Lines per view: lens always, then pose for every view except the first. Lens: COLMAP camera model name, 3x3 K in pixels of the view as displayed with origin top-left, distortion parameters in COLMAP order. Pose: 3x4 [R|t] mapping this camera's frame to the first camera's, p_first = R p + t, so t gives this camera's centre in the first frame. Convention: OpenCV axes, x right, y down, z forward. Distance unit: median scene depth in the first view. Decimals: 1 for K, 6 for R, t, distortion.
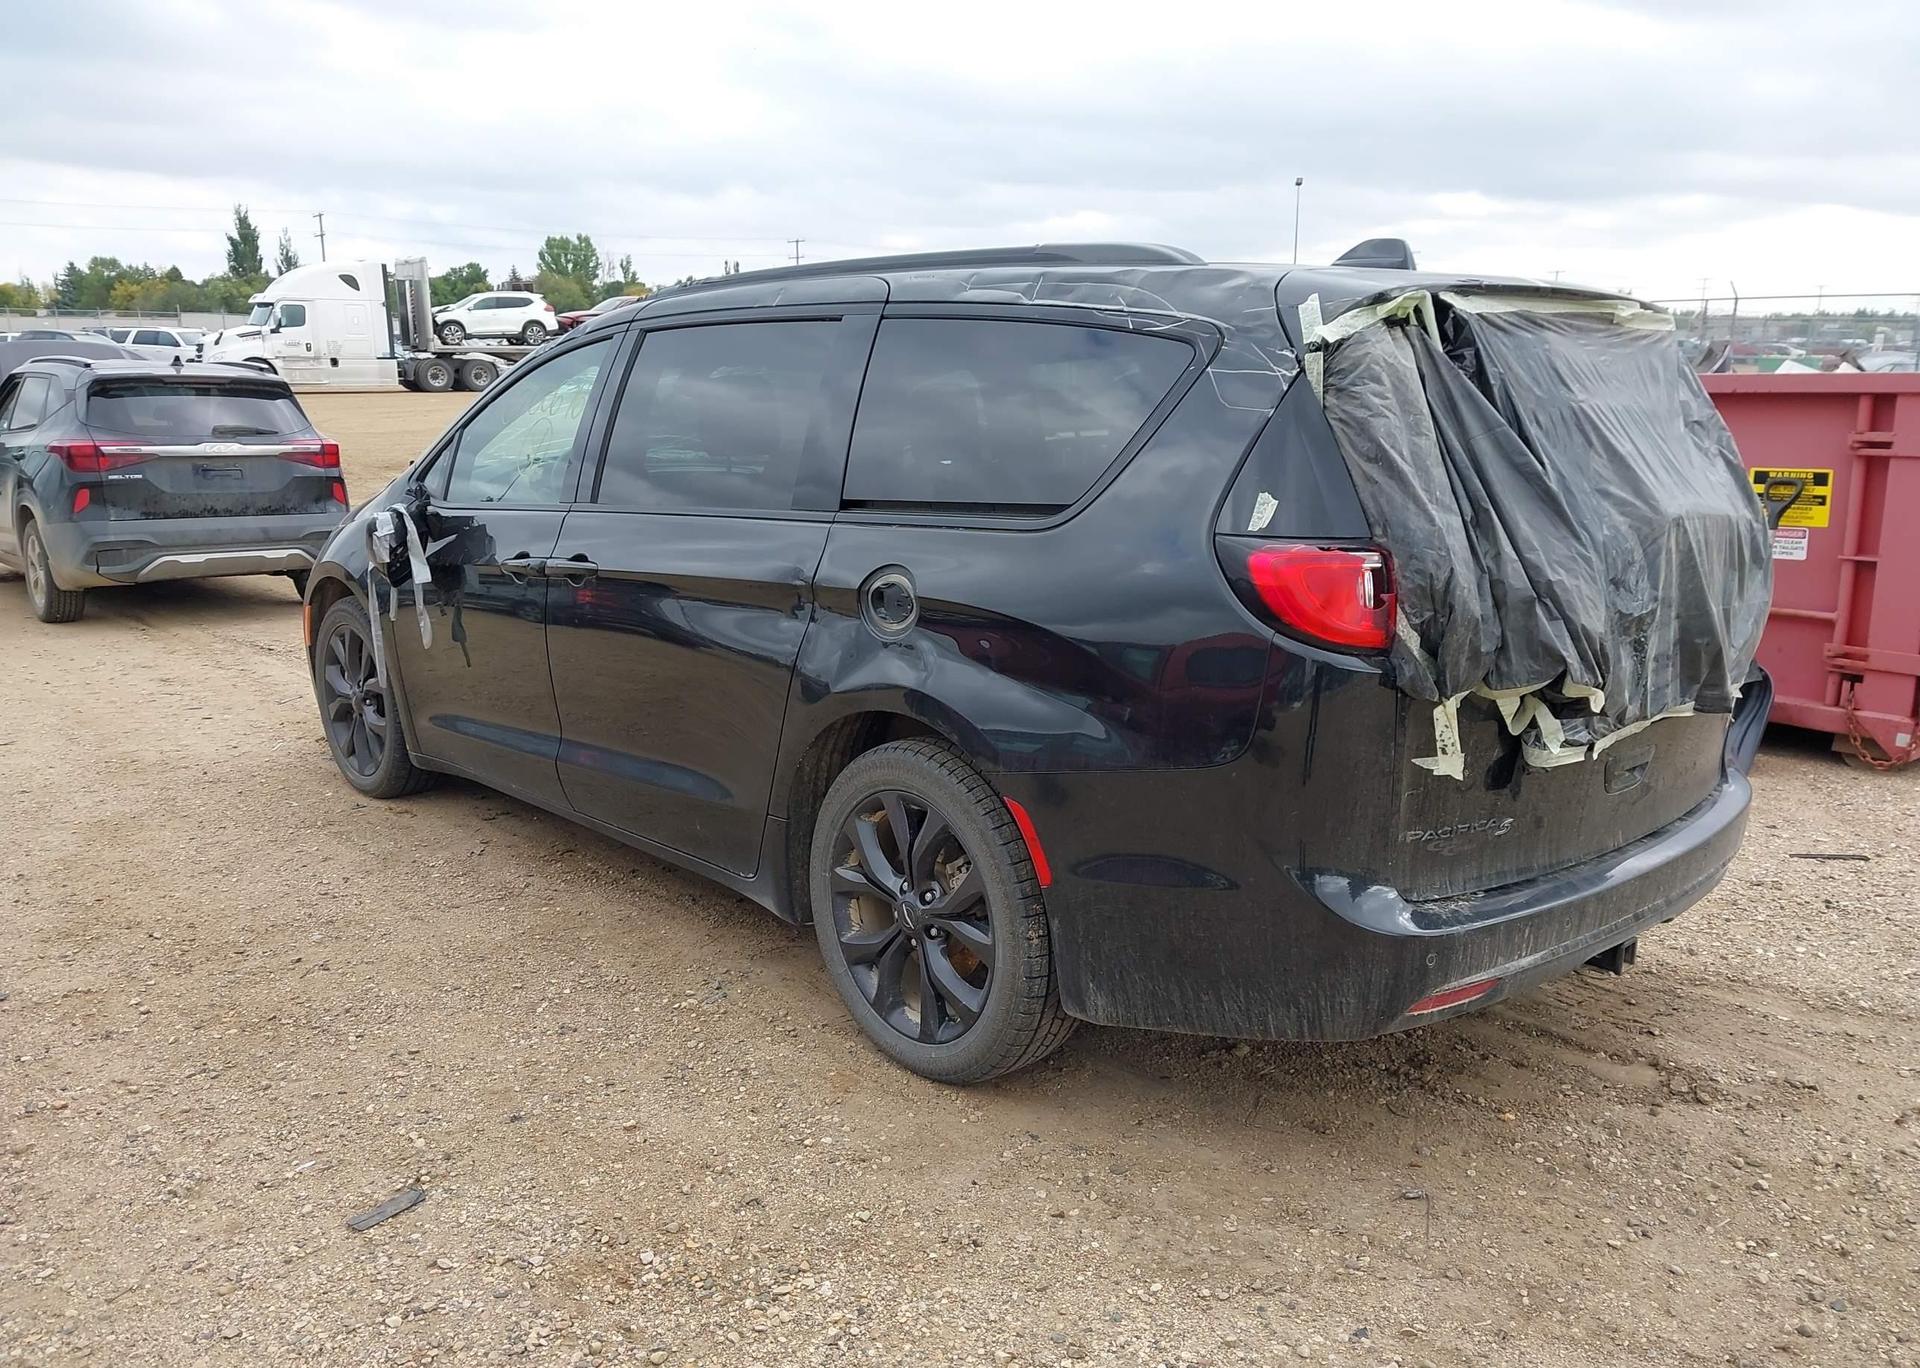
lens RADIAL K [[1655.4, 0, 918.6], [0, 1655.4, 679.8], [0, 0, 1]] dist [0.000351, -0.001014]
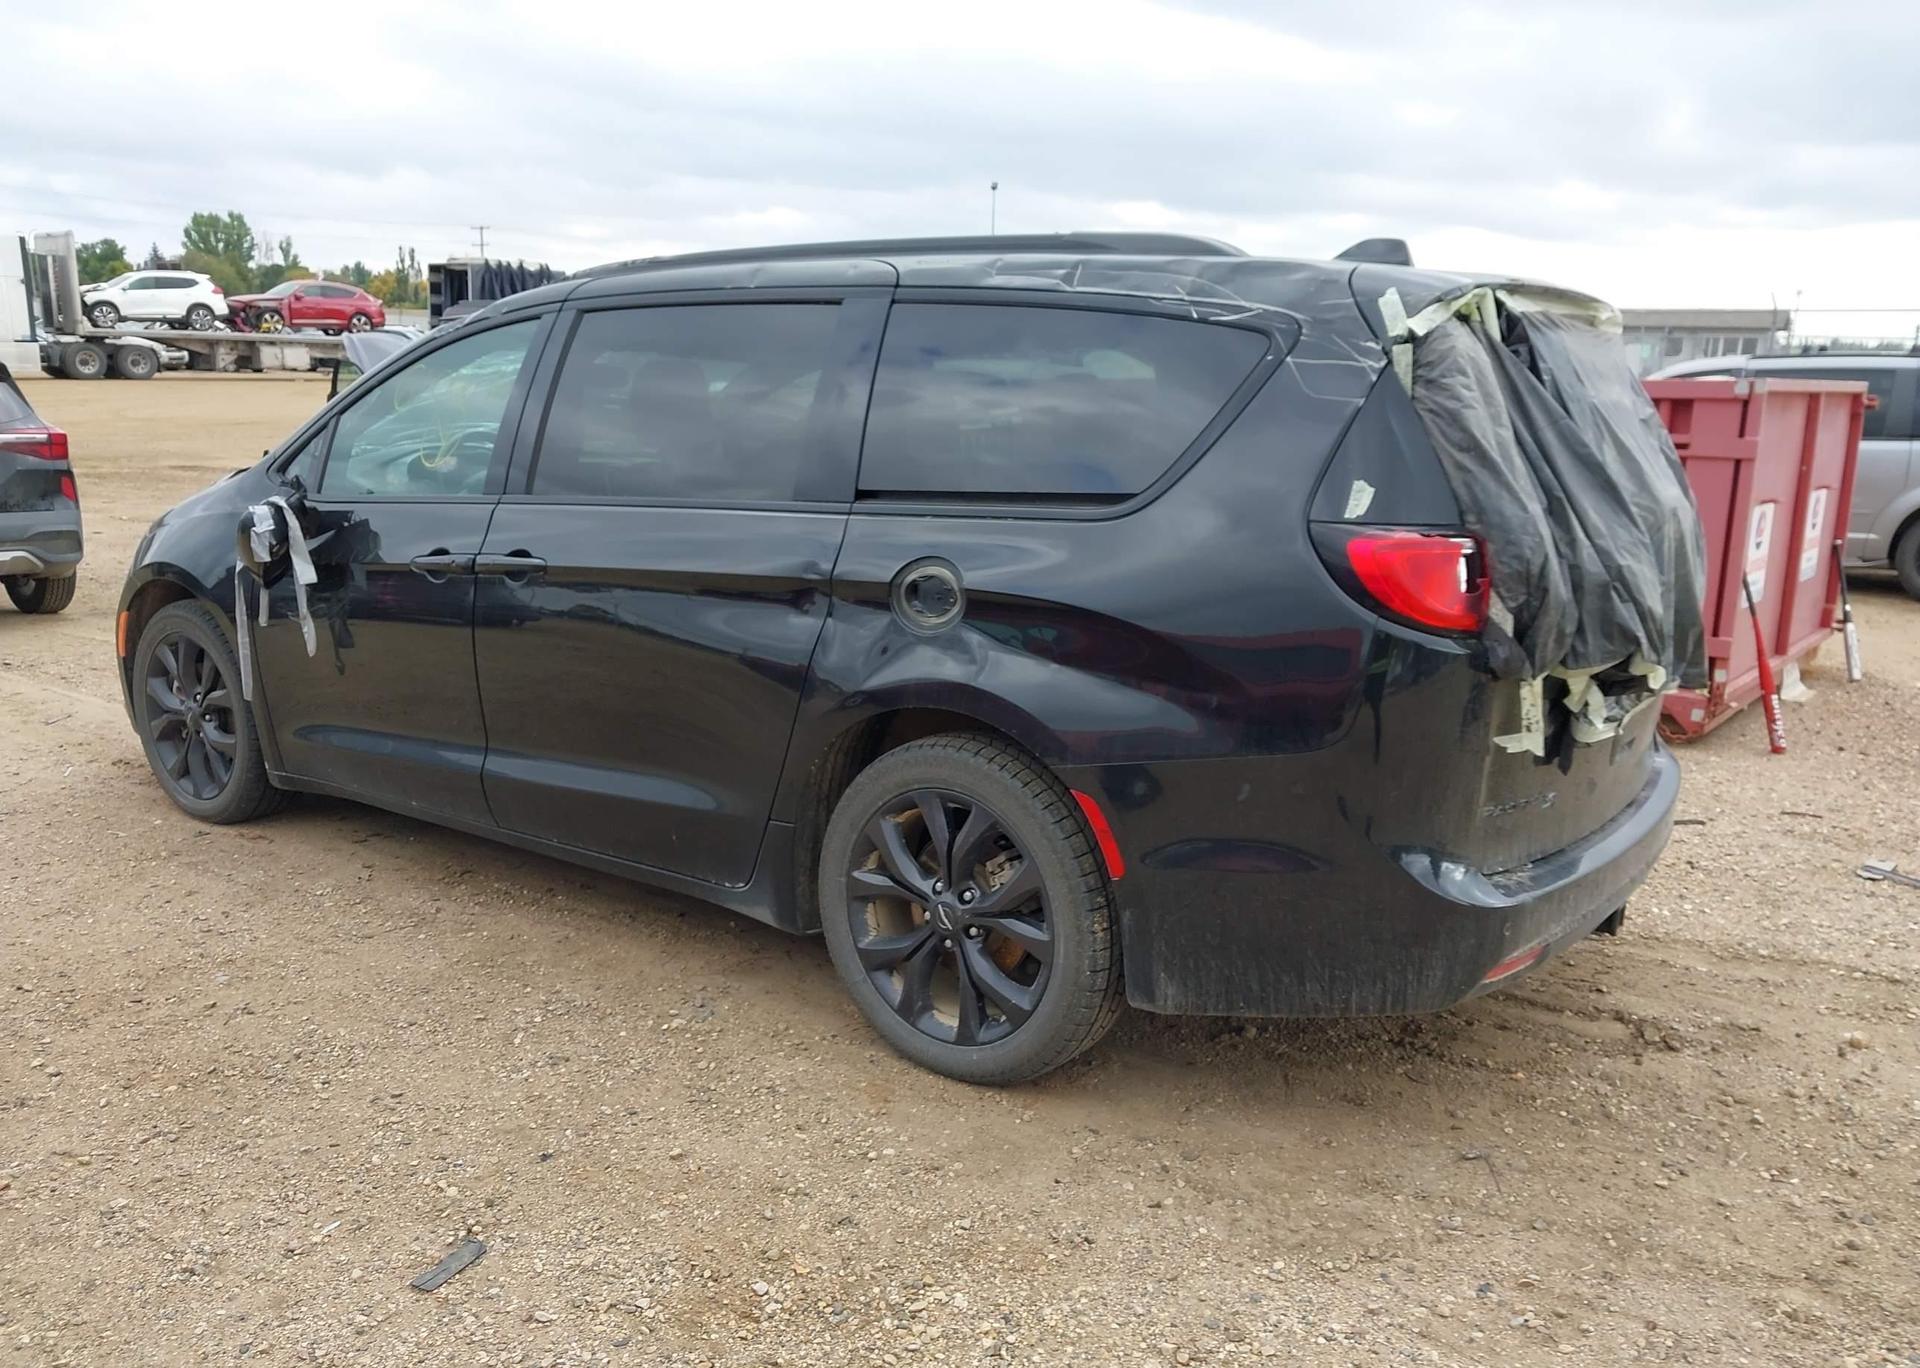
lens RADIAL K [[1675.8, 0, 957.3], [0, 1675.8, 698.6], [0, 0, 1]] dist [-0.006817, 0.004595]
pose [[0.975446, -0.024165, 0.218907, -0.220818], [0.022344, 0.999692, 0.010790, 0.003790], [-0.219100, -0.005634, 0.975686, 0.037521]]
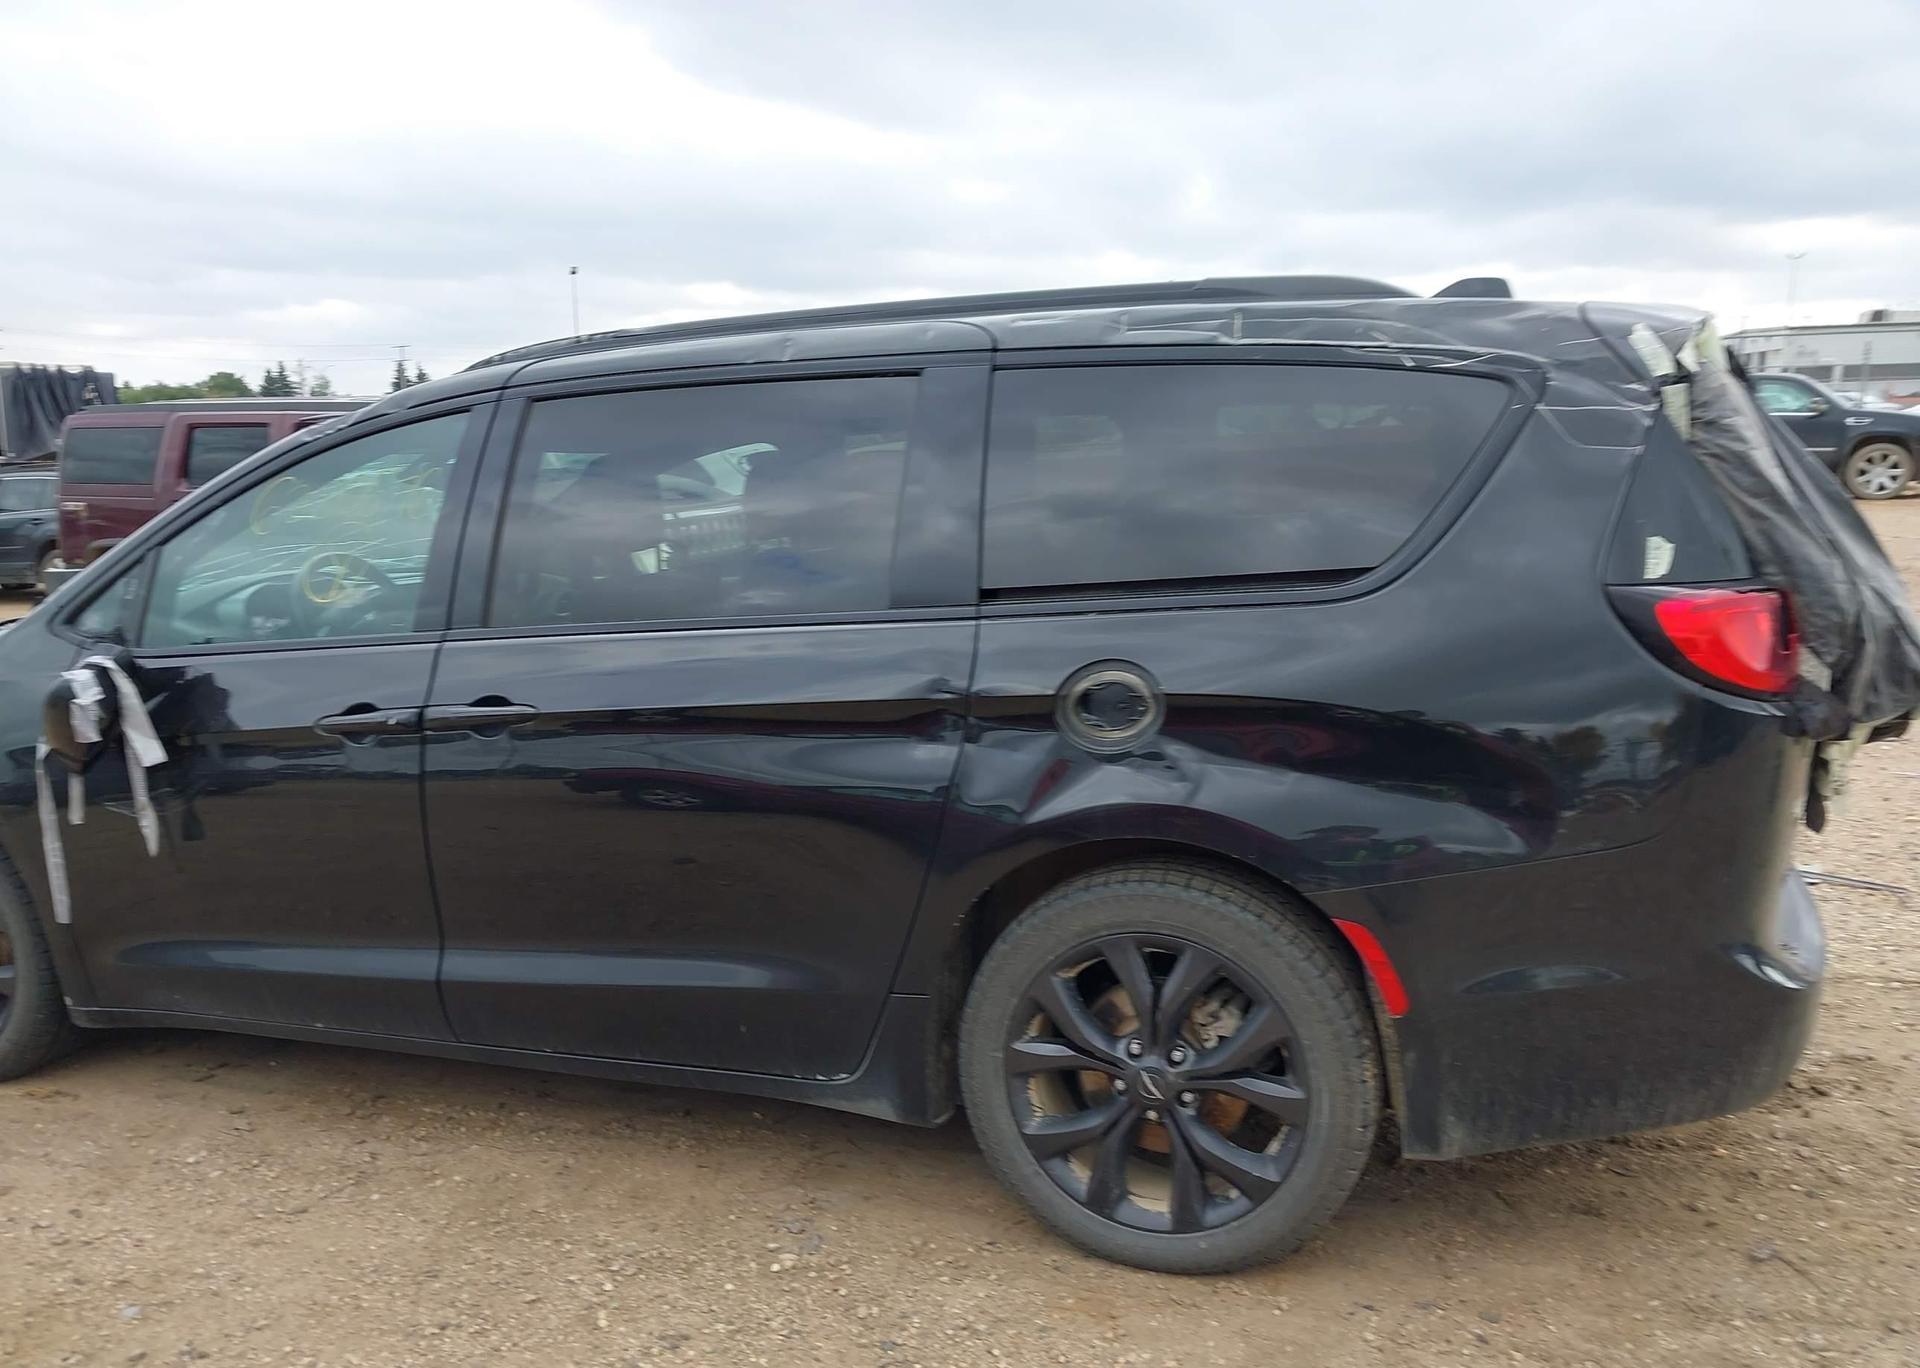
lens RADIAL K [[1655.4, 0, 918.6], [0, 1655.4, 679.8], [0, 0, 1]] dist [0.000351, -0.001014]
pose [[0.878716, -0.098921, 0.466982, -0.491163], [0.124387, 0.991945, -0.023934, -0.053334], [-0.460853, 0.079118, 0.883943, 0.323023]]
